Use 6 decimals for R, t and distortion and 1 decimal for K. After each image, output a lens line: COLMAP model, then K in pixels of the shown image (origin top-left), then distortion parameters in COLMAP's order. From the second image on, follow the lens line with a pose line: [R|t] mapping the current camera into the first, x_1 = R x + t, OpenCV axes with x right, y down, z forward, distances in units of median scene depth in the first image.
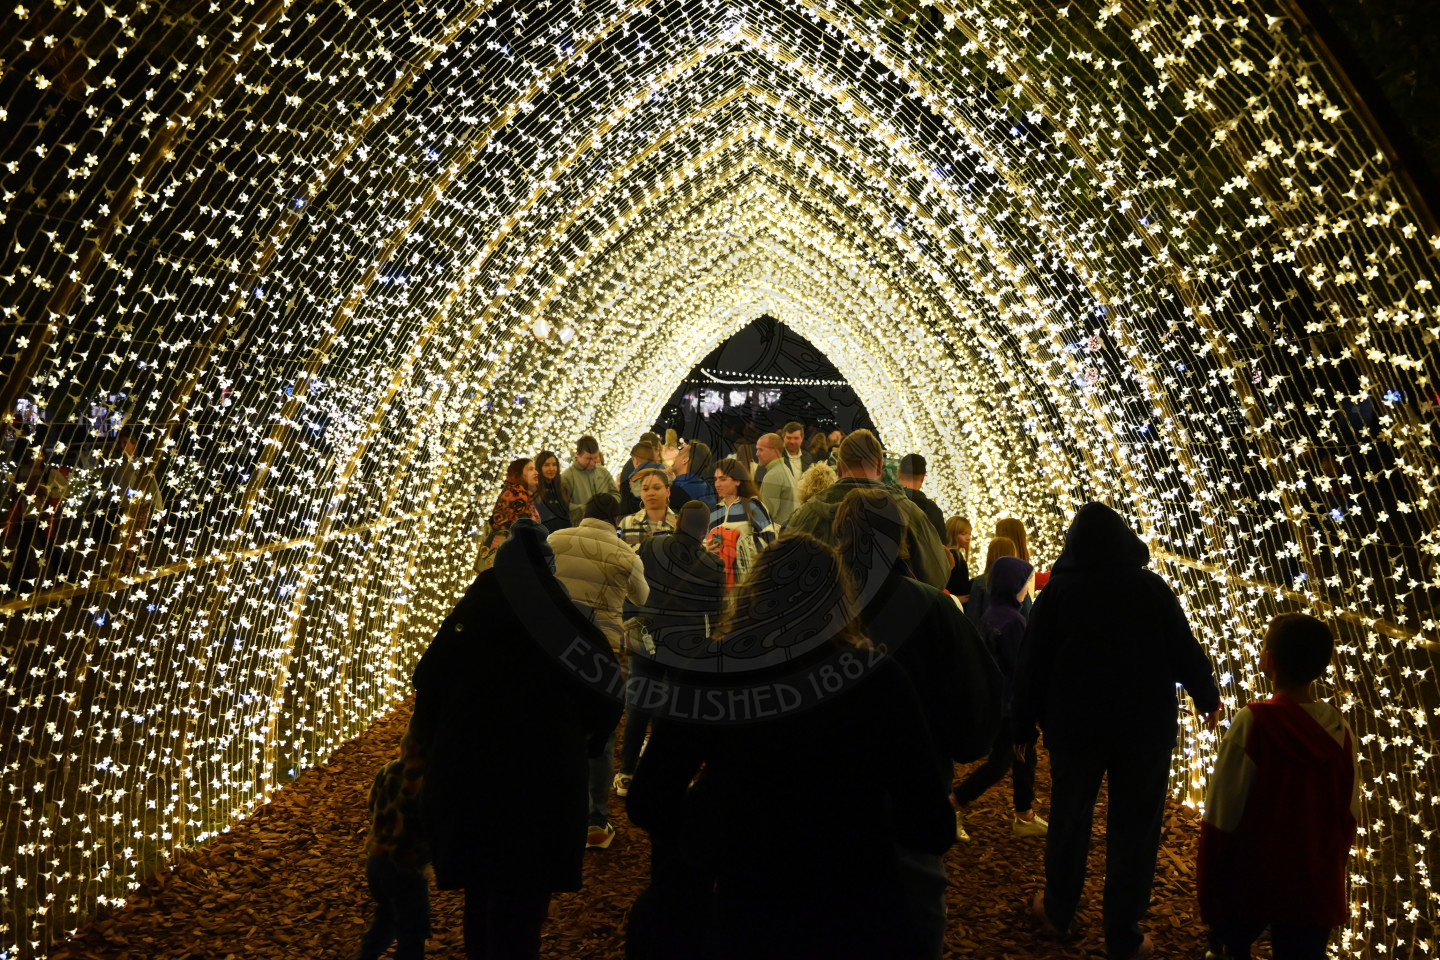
lens RADIAL K [[1245.5, 0, 726.4], [0, 1245.5, 477.1], [0, 0, 1]] dist [-0.016045, -0.000556]
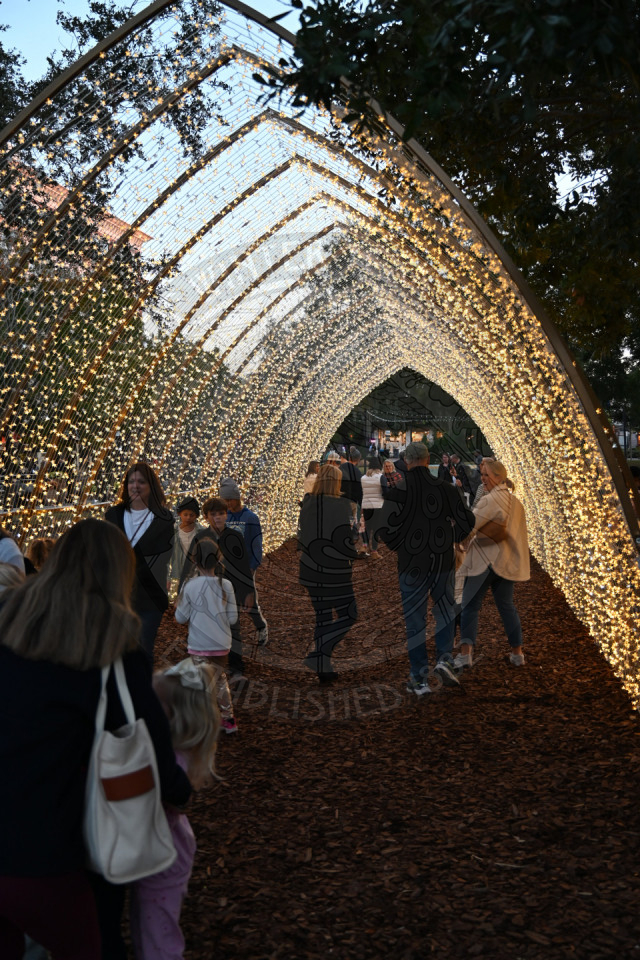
lens RADIAL K [[972.8, 0, 317.1], [0, 972.8, 481.5], [0, 0, 1]] dist [0.010888, 0.000000]
pose [[0.996622, -0.020864, -0.079434, 0.121687], [0.019656, 0.999679, -0.015957, 0.052985], [0.079741, 0.014342, 0.996712, -0.357293]]
